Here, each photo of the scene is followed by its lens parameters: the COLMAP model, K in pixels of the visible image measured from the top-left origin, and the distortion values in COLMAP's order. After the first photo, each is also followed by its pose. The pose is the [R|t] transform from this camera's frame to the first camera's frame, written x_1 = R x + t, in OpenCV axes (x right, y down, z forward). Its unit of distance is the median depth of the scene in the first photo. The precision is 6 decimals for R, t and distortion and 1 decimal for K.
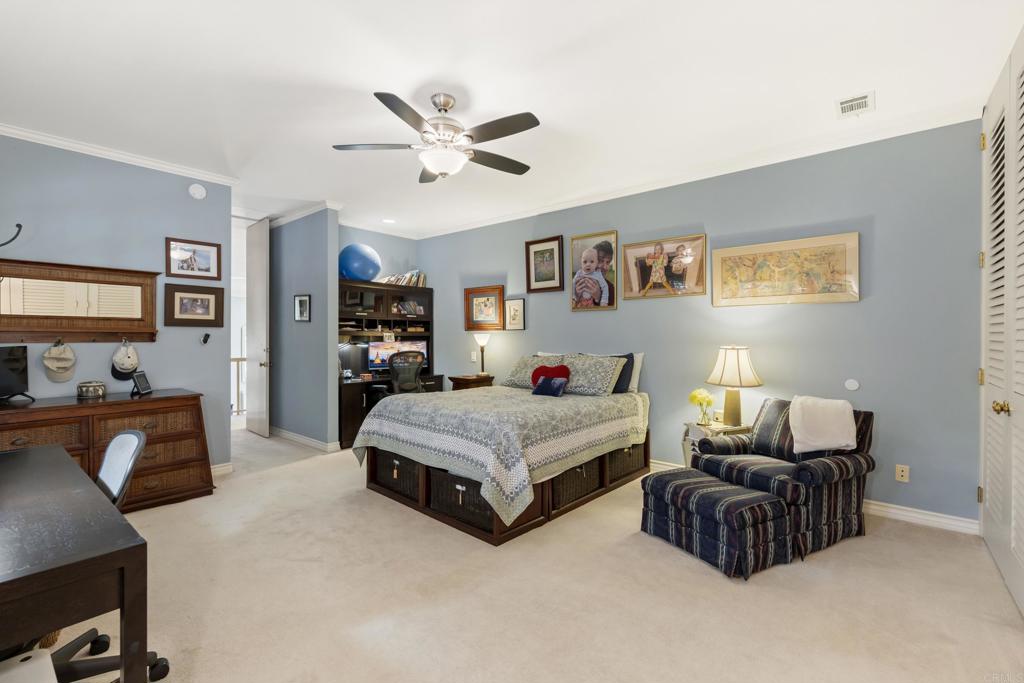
lens RADIAL K [[451.5, 0, 514.0], [0, 451.5, 341.7], [0, 0, 1]] dist [-0.005035, -0.000457]
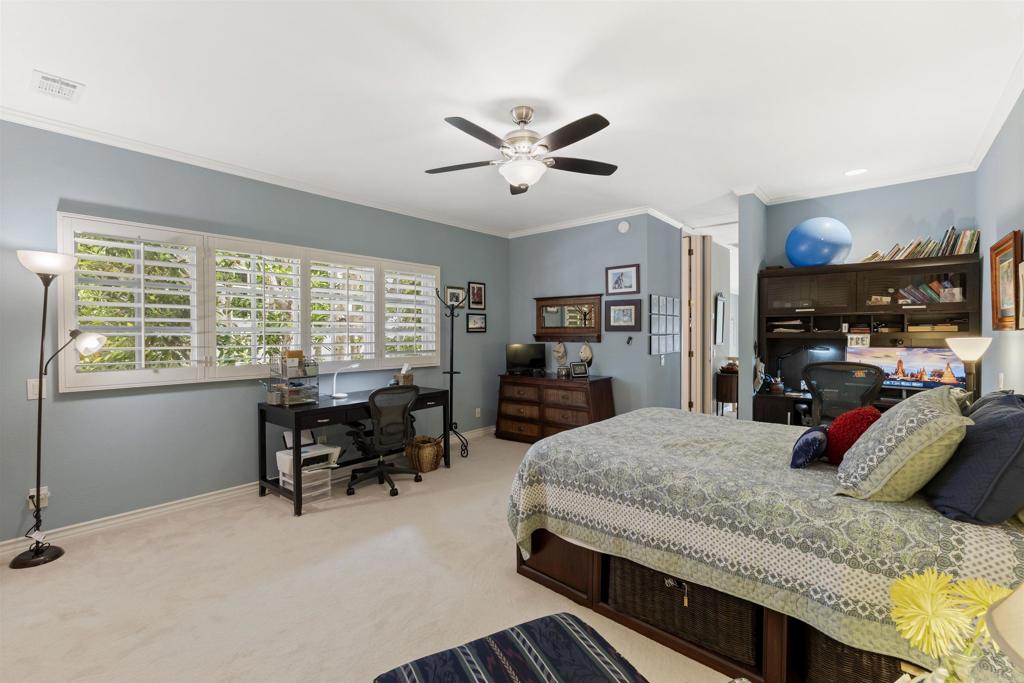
lens RADIAL K [[451.5, 0, 514.0], [0, 451.5, 341.7], [0, 0, 1]] dist [-0.005035, -0.000457]
pose [[0.001757, 0.020457, -0.999789, 0.621986], [-0.006656, 0.999769, 0.020445, -0.028357], [0.999976, 0.006619, 0.001893, 0.700176]]
